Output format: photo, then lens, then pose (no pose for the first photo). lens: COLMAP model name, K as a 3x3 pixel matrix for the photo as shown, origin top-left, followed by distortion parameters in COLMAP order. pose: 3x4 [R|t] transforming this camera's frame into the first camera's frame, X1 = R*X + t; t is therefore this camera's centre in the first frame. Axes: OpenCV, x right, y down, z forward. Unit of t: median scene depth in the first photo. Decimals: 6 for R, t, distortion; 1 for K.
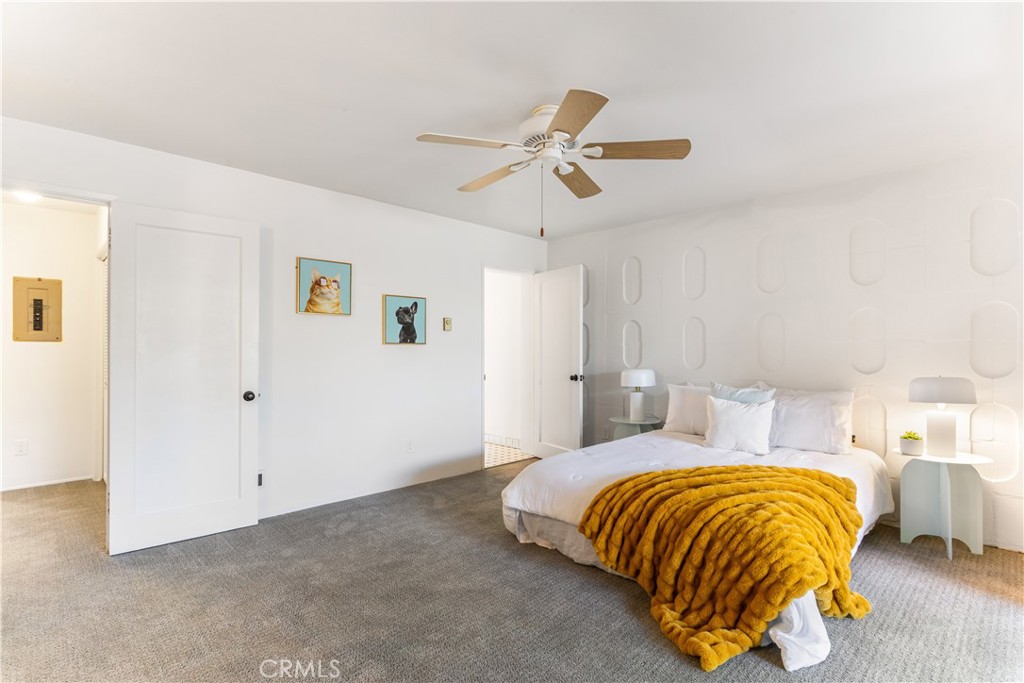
lens RADIAL K [[489.1, 0, 511.5], [0, 489.1, 347.9], [0, 0, 1]] dist [-0.005682, 0.000103]
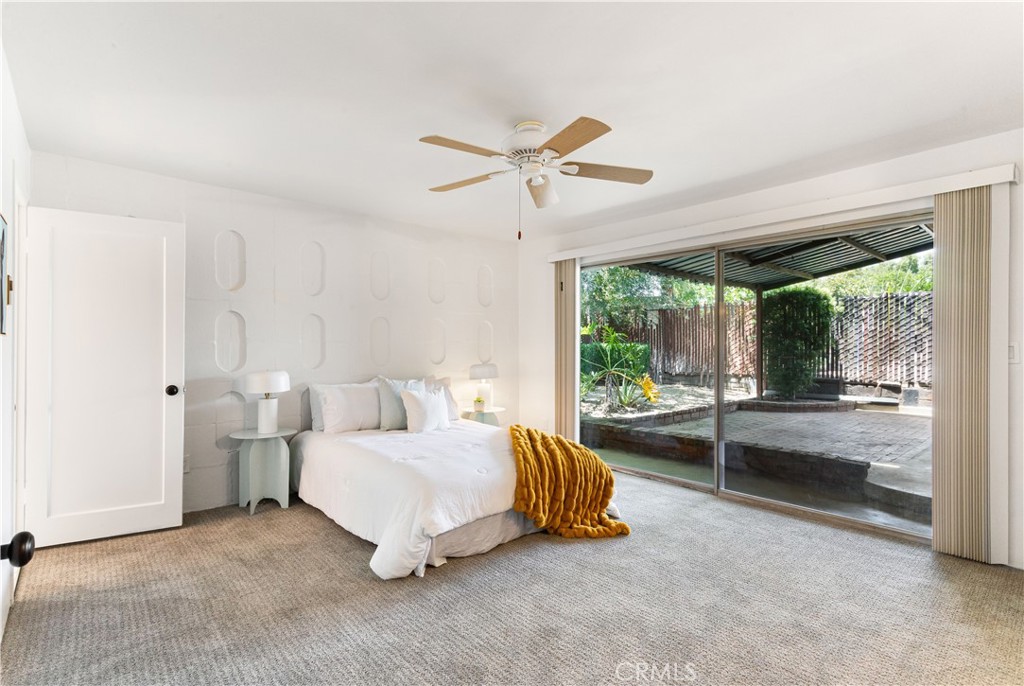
lens RADIAL K [[489.1, 0, 509.4], [0, 489.1, 343.6], [0, 0, 1]] dist [-0.005682, 0.000103]
pose [[0.046900, 0.011528, 0.998833, -0.799556], [-0.001745, 0.999933, -0.011459, 0.007324], [-0.998898, -0.001206, 0.046917, 0.797260]]
